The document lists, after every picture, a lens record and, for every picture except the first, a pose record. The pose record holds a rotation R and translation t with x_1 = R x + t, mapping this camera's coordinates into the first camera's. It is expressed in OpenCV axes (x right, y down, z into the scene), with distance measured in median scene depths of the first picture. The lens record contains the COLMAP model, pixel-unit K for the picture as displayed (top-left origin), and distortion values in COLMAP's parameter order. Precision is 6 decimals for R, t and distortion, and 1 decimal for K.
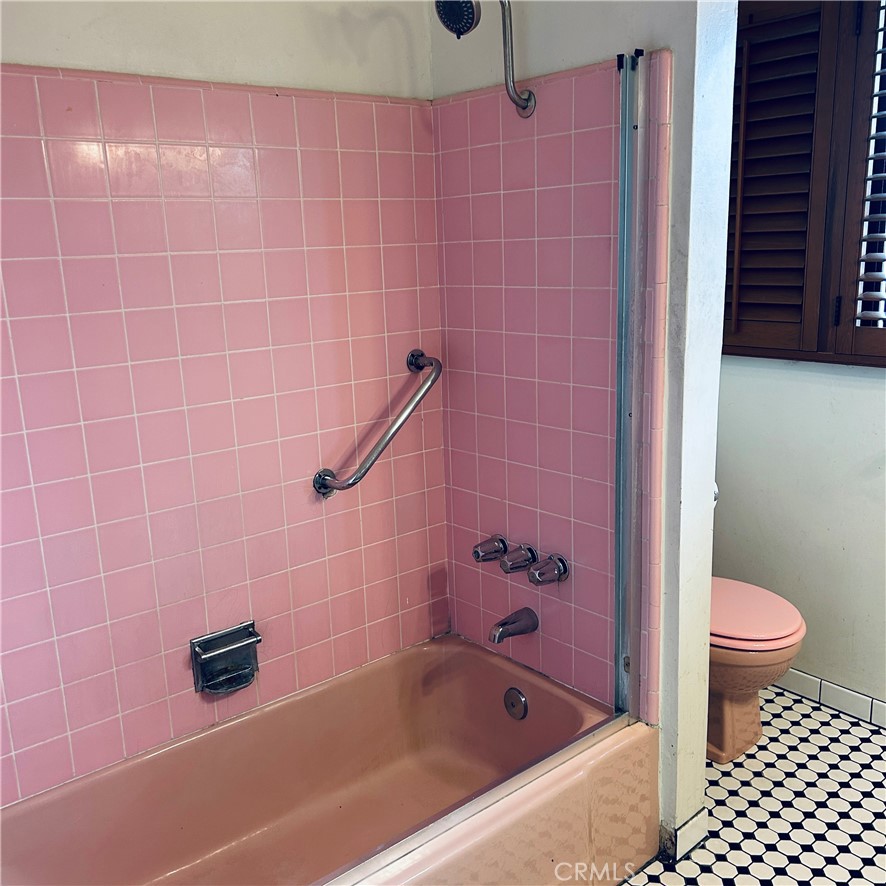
lens RADIAL K [[895.8, 0, 446.6], [0, 895.8, 444.4], [0, 0, 1]] dist [0.029366, 0.000000]
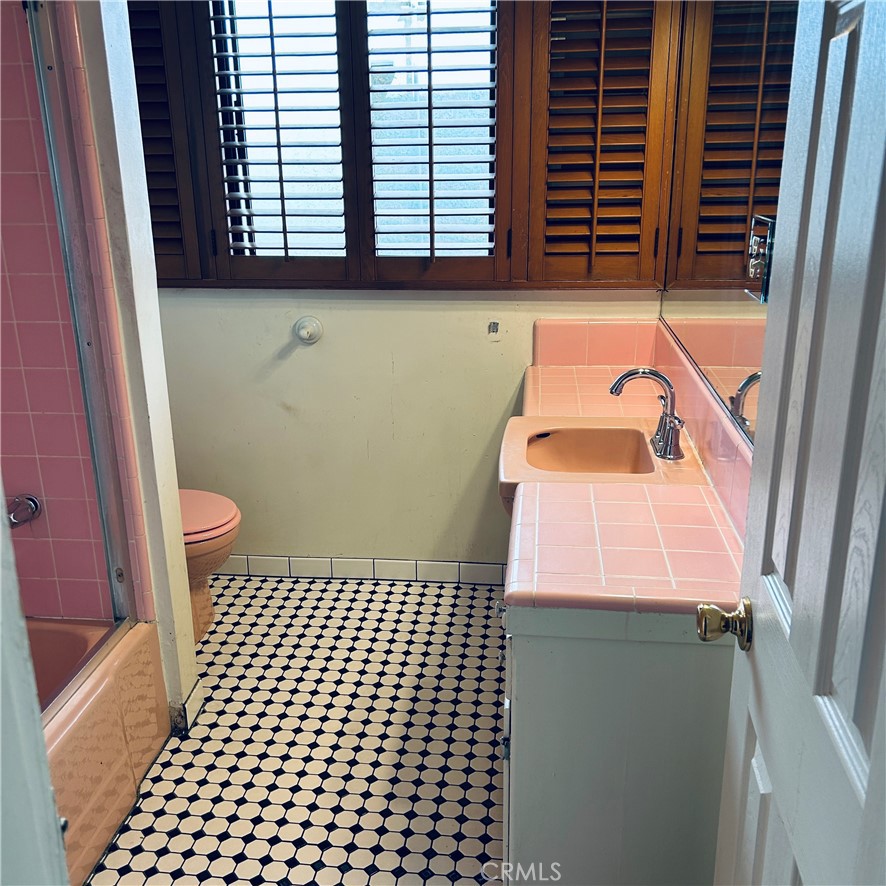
lens RADIAL K [[895.8, 0, 437.7], [0, 895.8, 440.5], [0, 0, 1]] dist [0.029366, 0.000000]
pose [[0.726403, -0.185399, 0.661789, -0.199577], [0.147215, 0.982551, 0.113672, 0.016645], [-0.671317, 0.014853, 0.741022, -0.063180]]
